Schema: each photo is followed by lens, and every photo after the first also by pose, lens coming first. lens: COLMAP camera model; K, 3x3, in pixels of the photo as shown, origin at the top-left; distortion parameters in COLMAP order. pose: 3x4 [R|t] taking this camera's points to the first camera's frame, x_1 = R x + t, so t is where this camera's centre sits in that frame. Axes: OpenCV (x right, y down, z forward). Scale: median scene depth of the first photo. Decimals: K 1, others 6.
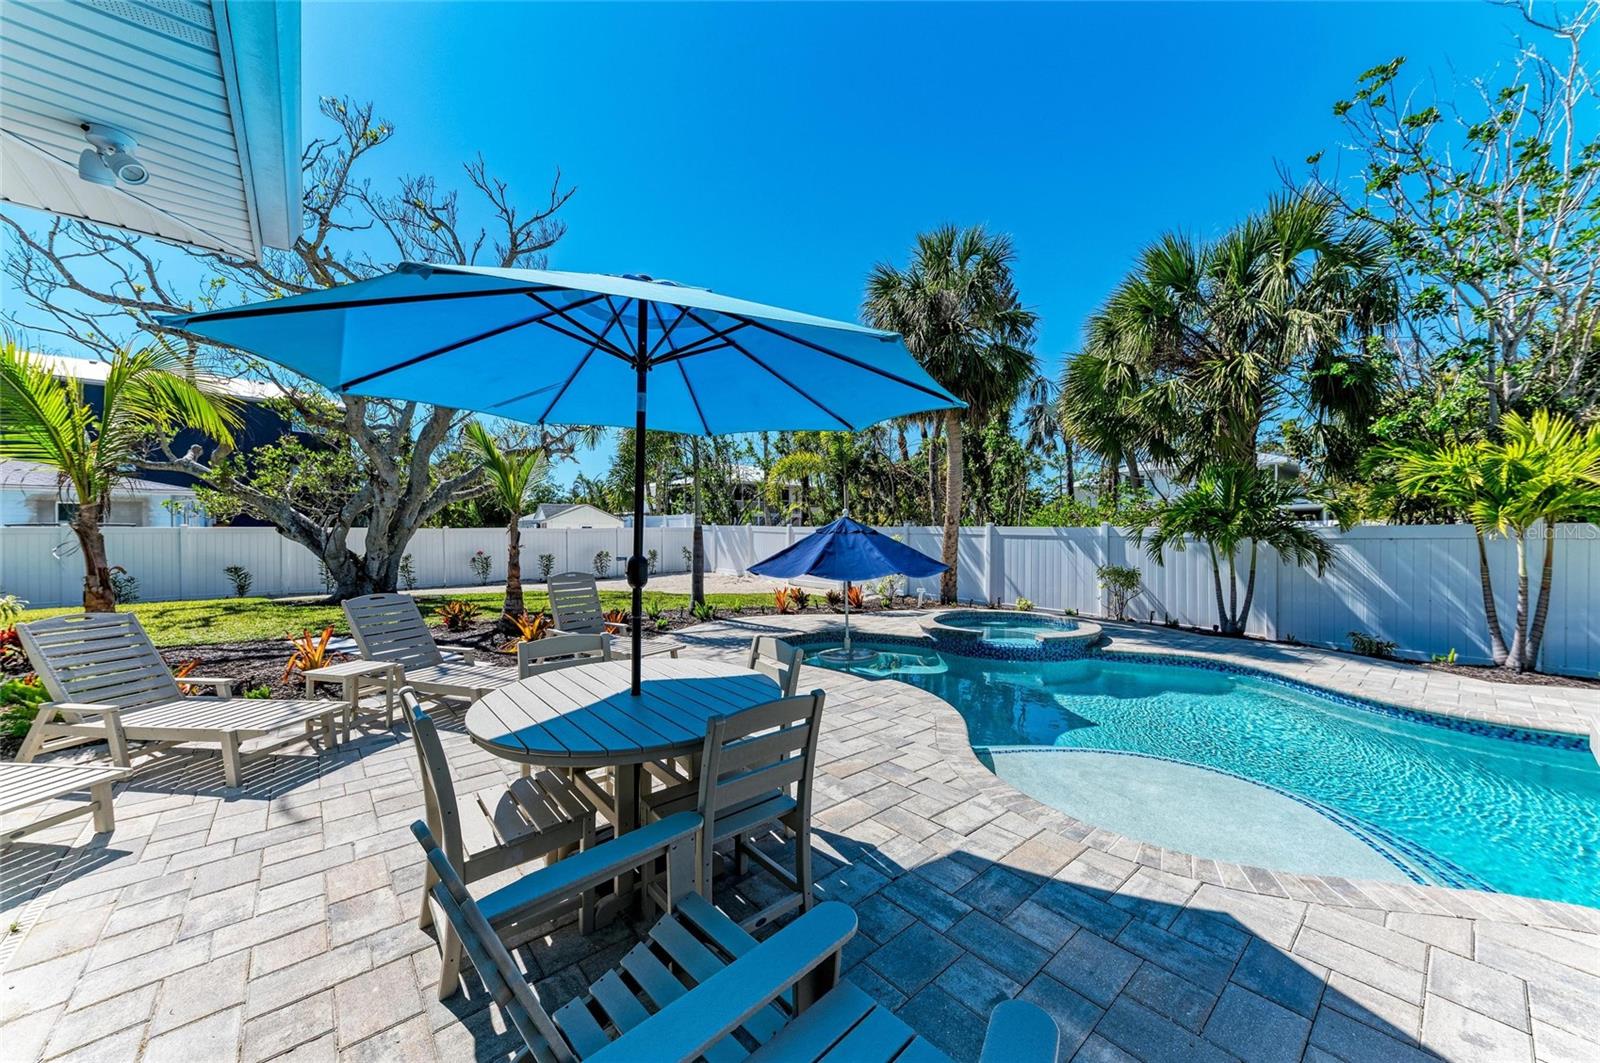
lens RADIAL K [[581.0, 0, 803.0], [0, 581.0, 527.6], [0, 0, 1]] dist [0.005525, -0.003011]
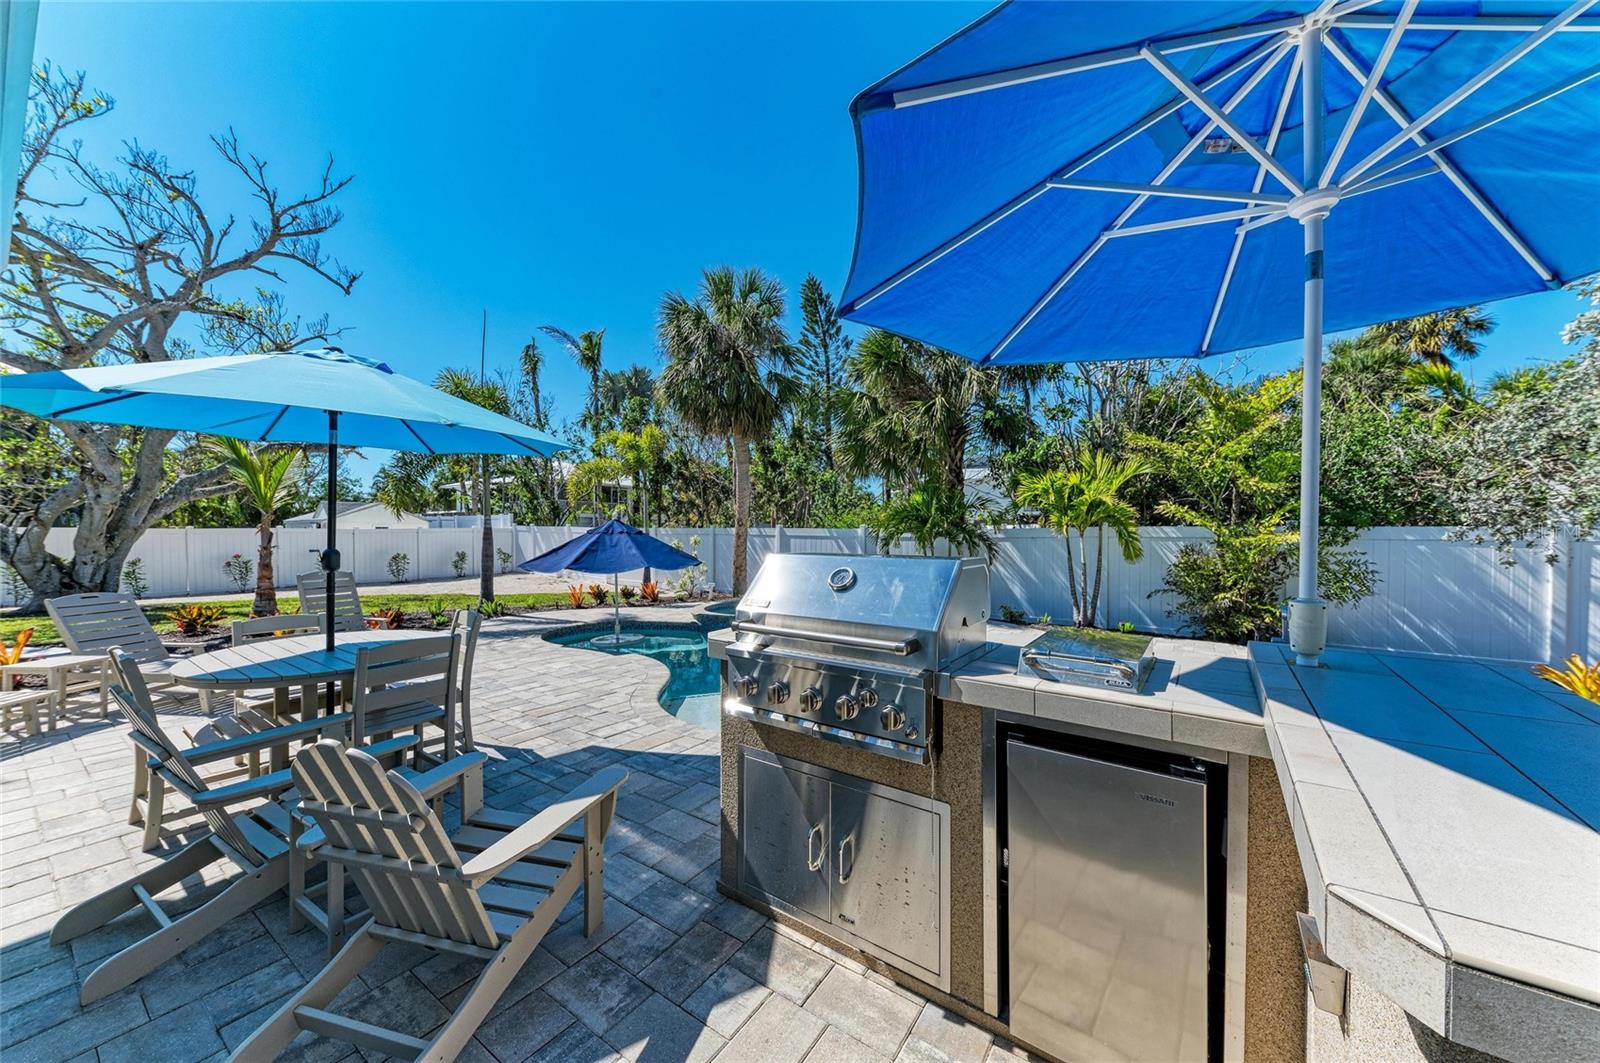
lens RADIAL K [[581.0, 0, 812.6], [0, 581.0, 530.9], [0, 0, 1]] dist [0.005525, -0.003011]
pose [[0.966247, 0.001325, 0.257615, 0.116475], [-0.002119, 0.999994, 0.002803, 0.000482], [-0.257609, -0.003254, 0.966244, -0.156852]]
